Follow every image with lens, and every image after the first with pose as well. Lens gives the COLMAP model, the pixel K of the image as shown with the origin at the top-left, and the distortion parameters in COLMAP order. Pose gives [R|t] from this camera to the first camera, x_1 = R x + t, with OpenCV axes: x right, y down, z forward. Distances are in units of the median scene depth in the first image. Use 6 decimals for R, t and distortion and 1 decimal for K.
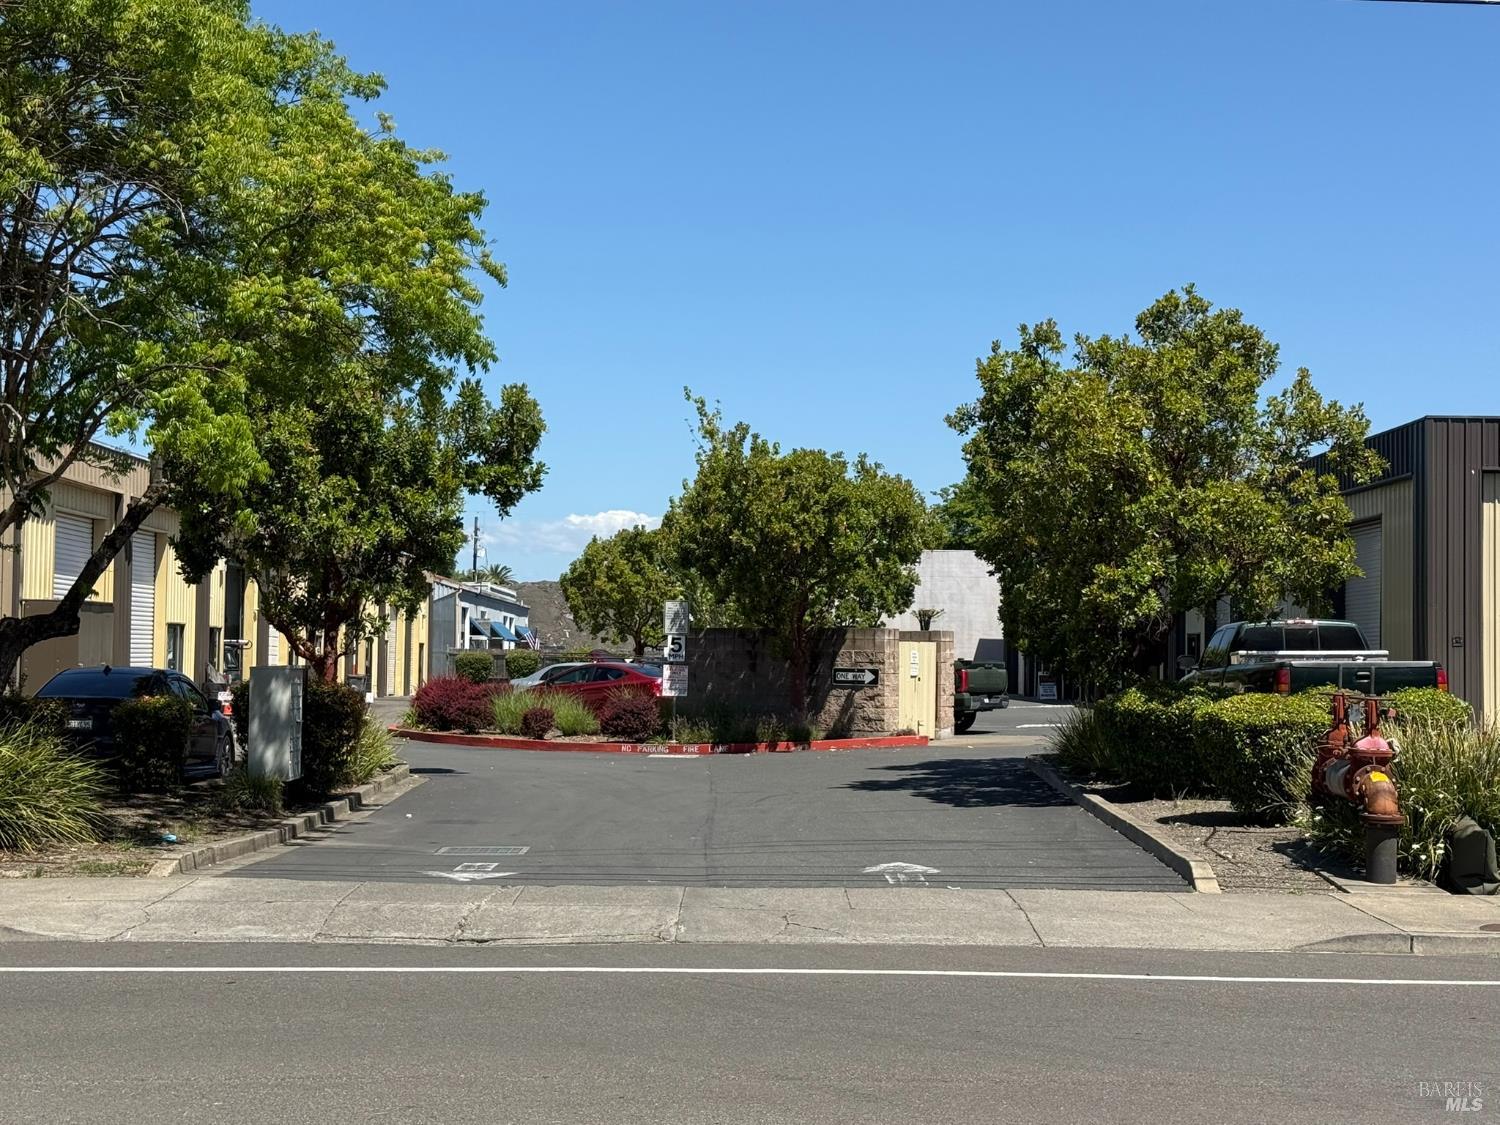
lens RADIAL K [[2311.0, 0, 750.0], [0, 2311.0, 562.5], [0, 0, 1]] dist [-0.004289, -0.002303]
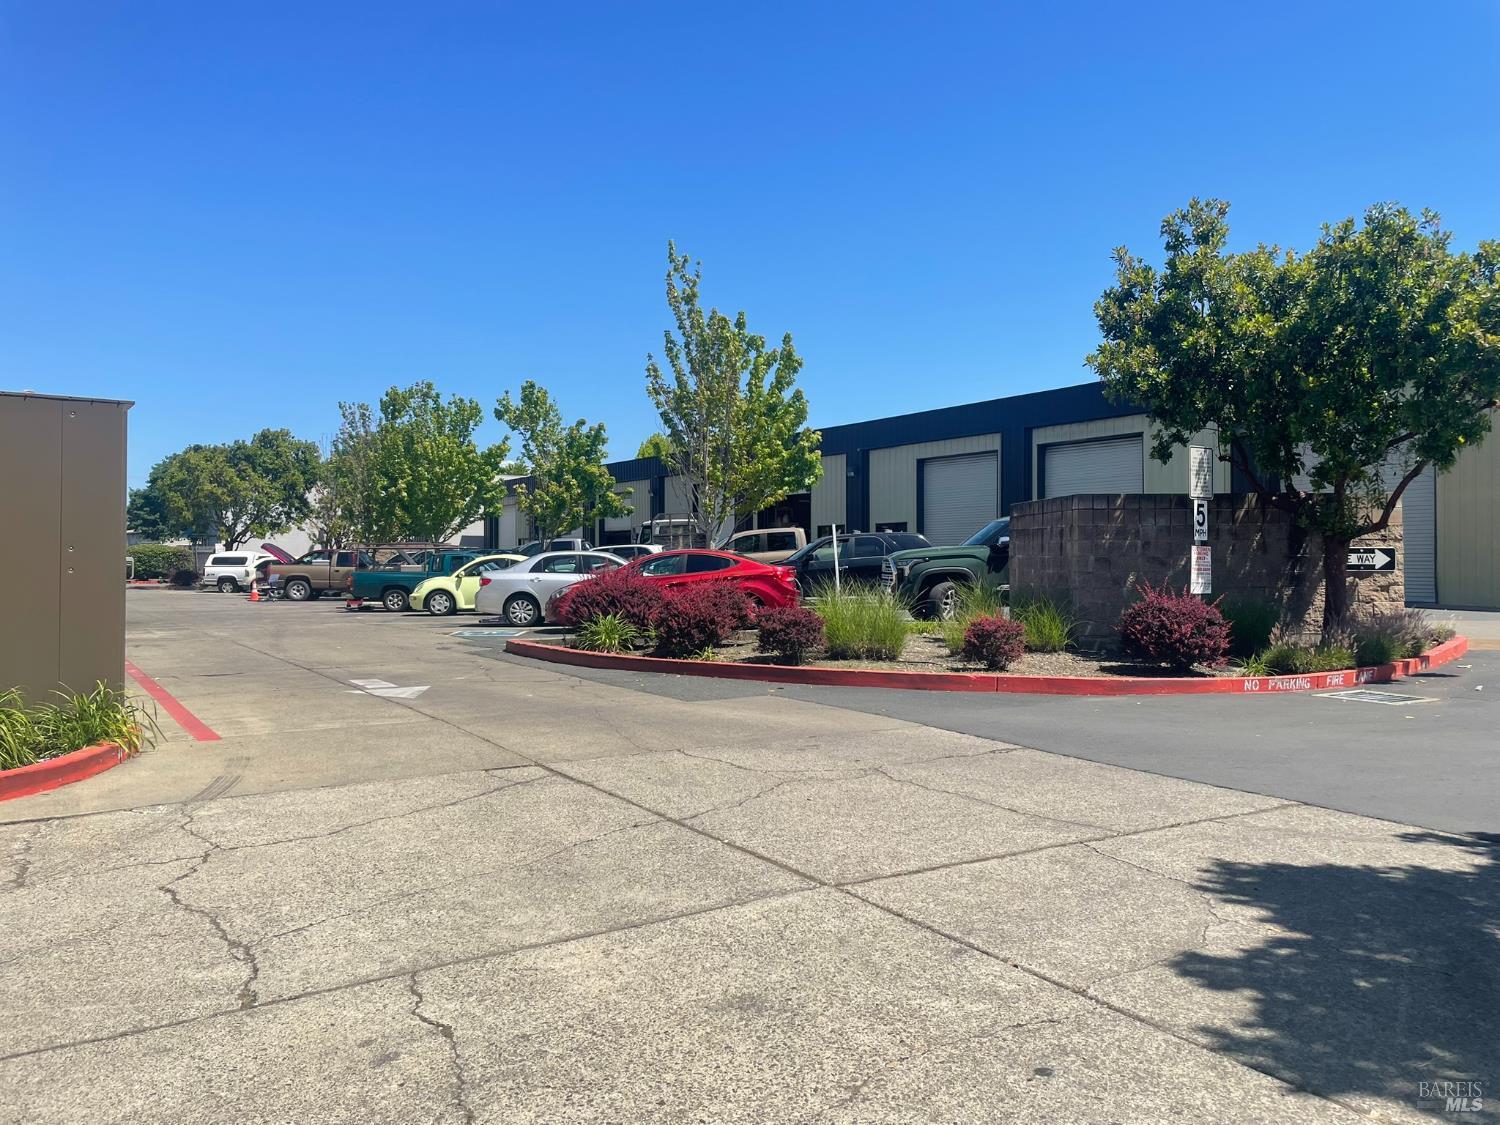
lens RADIAL K [[1135.9, 0, 750.0], [0, 1135.9, 562.5], [0, 0, 1]] dist [0.053536, 0.000125]
pose [[0.848544, -0.017145, 0.528847, -0.307825], [-0.009945, 0.998782, 0.048337, 0.034665], [-0.529031, -0.046276, 0.847340, 0.791720]]
